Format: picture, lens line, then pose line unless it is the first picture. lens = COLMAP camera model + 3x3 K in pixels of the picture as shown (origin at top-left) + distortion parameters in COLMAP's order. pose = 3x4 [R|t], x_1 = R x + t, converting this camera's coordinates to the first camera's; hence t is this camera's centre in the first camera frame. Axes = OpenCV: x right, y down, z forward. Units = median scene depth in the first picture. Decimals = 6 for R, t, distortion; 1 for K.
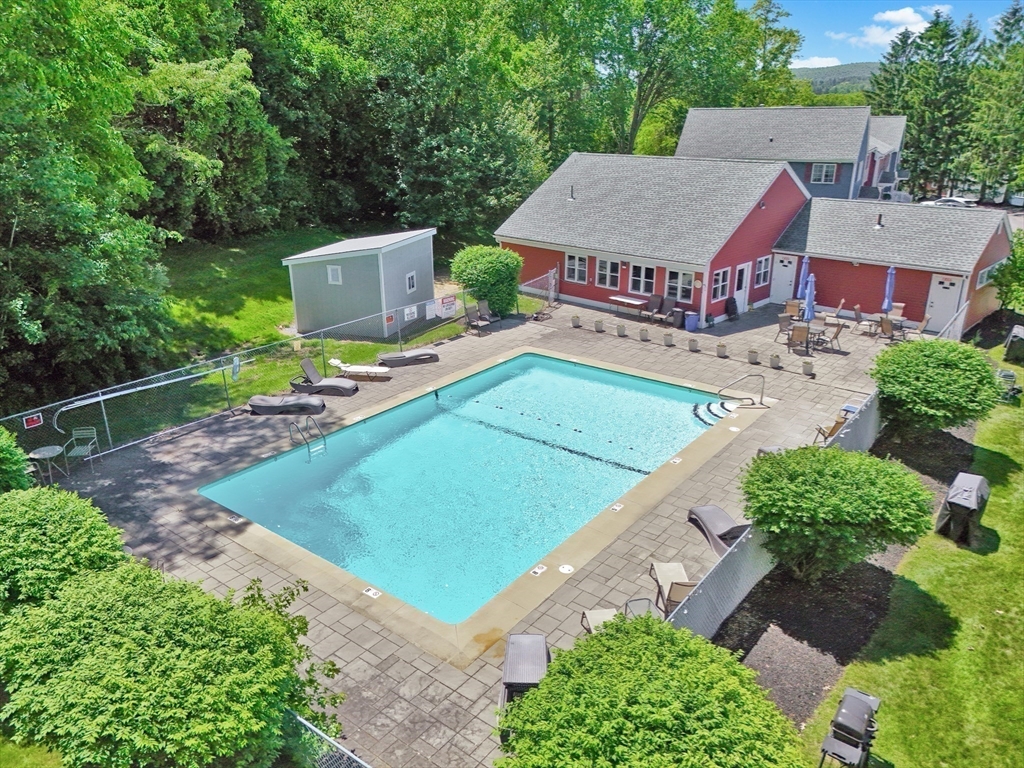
lens RADIAL K [[743.6, 0, 507.9], [0, 743.6, 381.0], [0, 0, 1]] dist [0.042370, -0.009294]
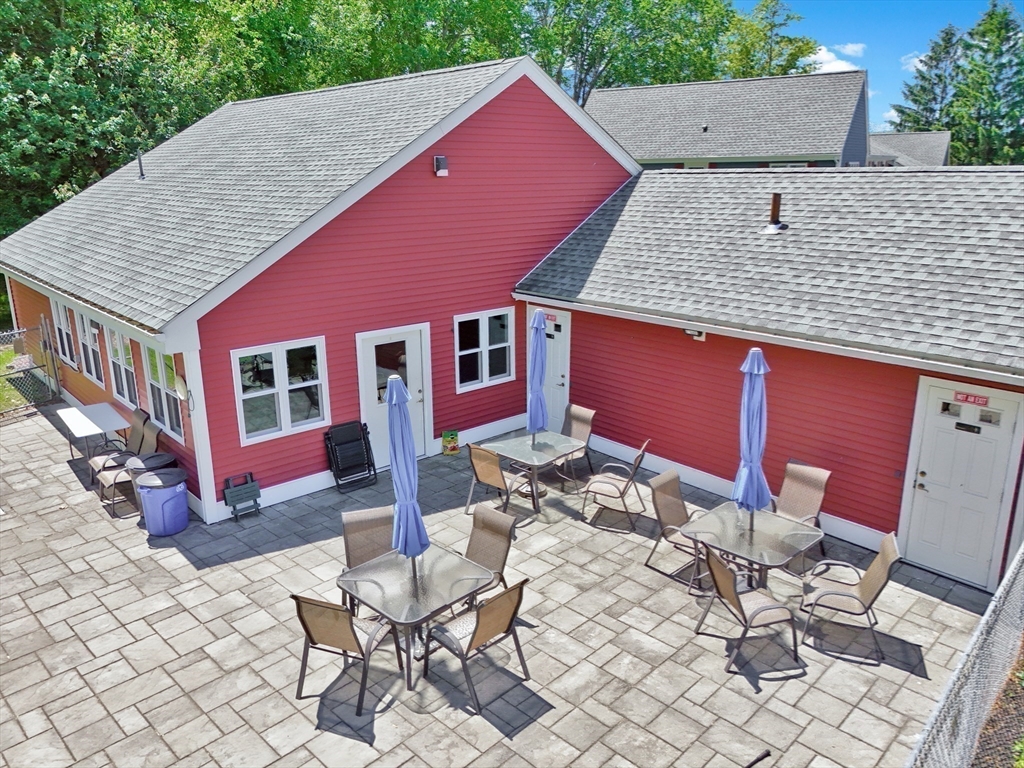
lens RADIAL K [[743.6, 0, 517.3], [0, 743.6, 385.5], [0, 0, 1]] dist [0.042370, -0.009294]
pose [[0.997848, 0.021686, -0.061884, 0.155012], [-0.026014, 0.997207, -0.070009, -0.041527], [0.060193, 0.071469, 0.995625, 0.254896]]
